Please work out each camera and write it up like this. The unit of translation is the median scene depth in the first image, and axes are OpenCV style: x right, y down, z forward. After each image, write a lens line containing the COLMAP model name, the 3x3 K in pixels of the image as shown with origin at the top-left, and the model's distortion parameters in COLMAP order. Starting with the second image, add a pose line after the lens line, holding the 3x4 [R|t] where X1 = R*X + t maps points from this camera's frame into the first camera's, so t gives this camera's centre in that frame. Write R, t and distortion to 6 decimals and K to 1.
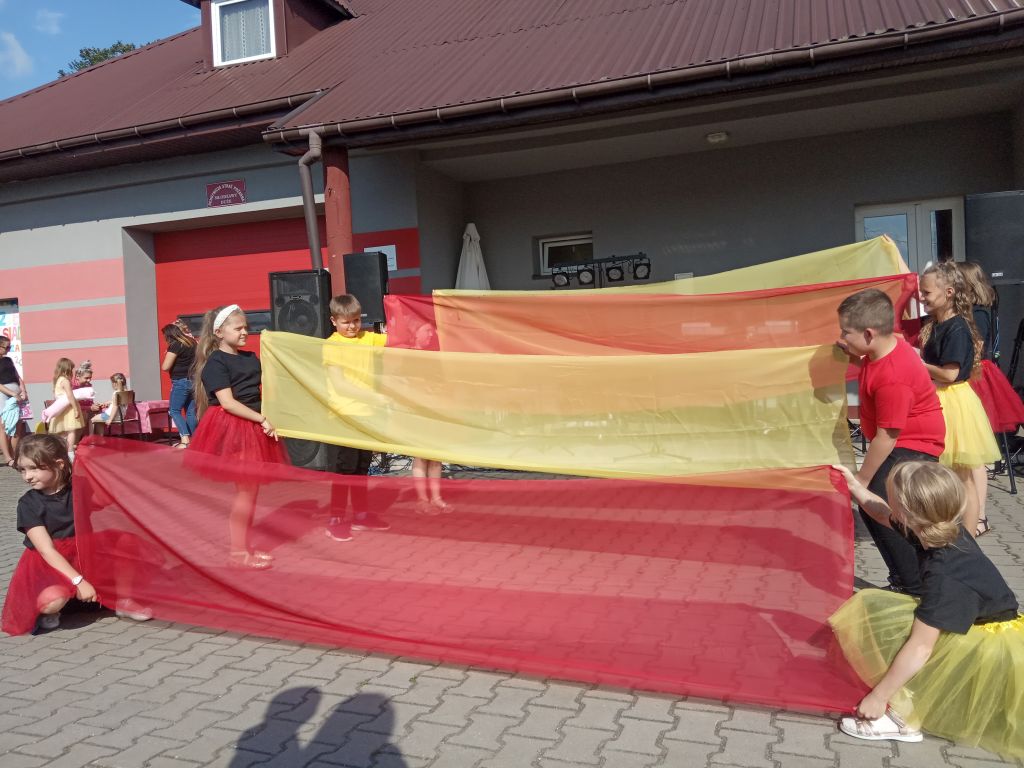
lens RADIAL K [[822.0, 0, 508.9], [0, 822.0, 376.6], [0, 0, 1]] dist [0.078399, -0.120652]
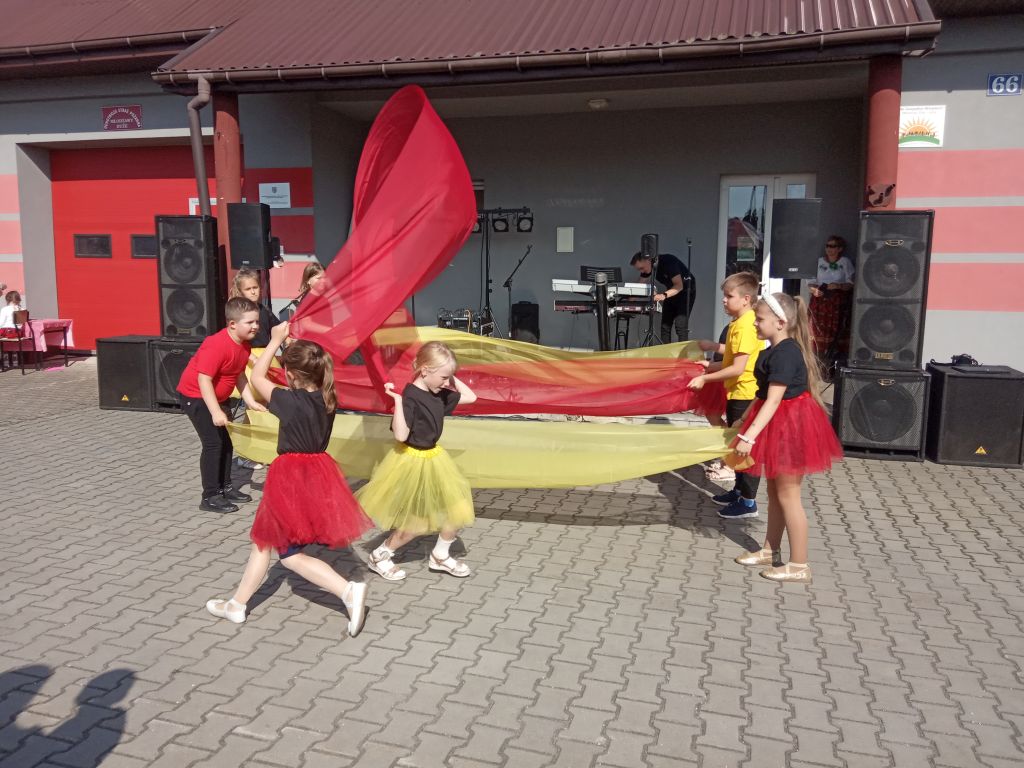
lens RADIAL K [[822.0, 0, 510.5], [0, 822.0, 373.4], [0, 0, 1]] dist [0.078399, -0.120652]
pose [[0.995224, 0.042710, 0.087779, 0.069313], [-0.051846, 0.993164, 0.104578, -0.056588], [-0.082713, -0.108629, 0.990635, -0.094565]]
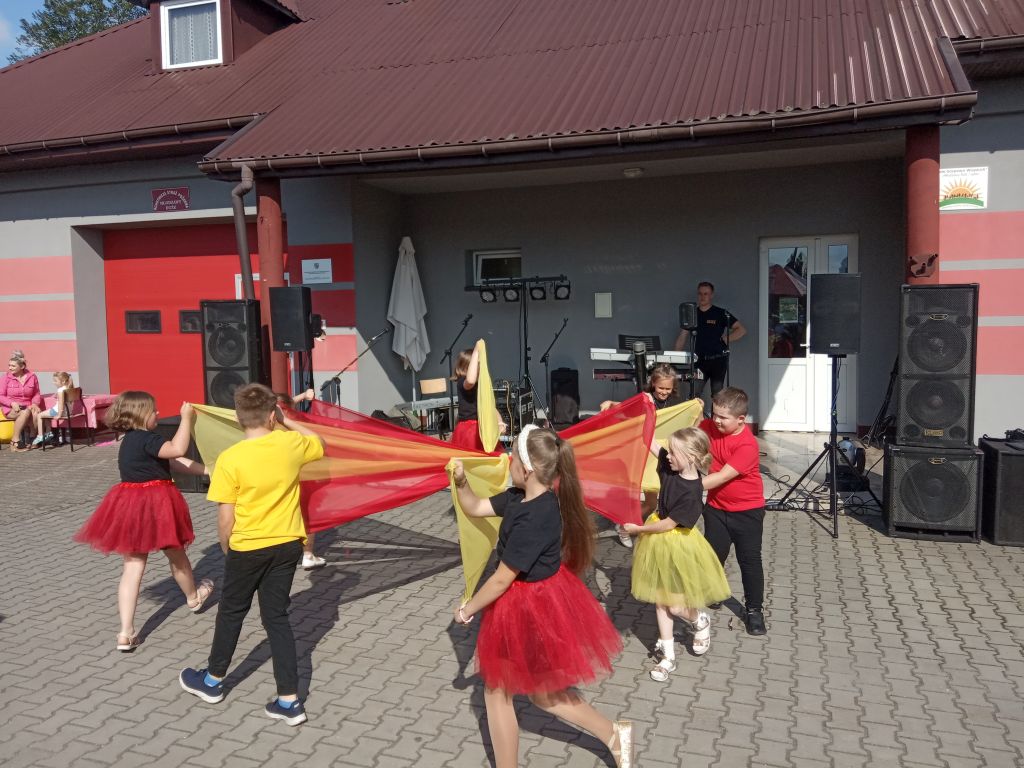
lens RADIAL K [[822.0, 0, 511.2], [0, 822.0, 381.7], [0, 0, 1]] dist [0.078399, -0.120652]
pose [[0.999130, 0.026777, 0.031988, 0.077219], [-0.028752, 0.997602, 0.062955, -0.093785], [-0.030225, -0.063820, 0.997504, -0.089178]]
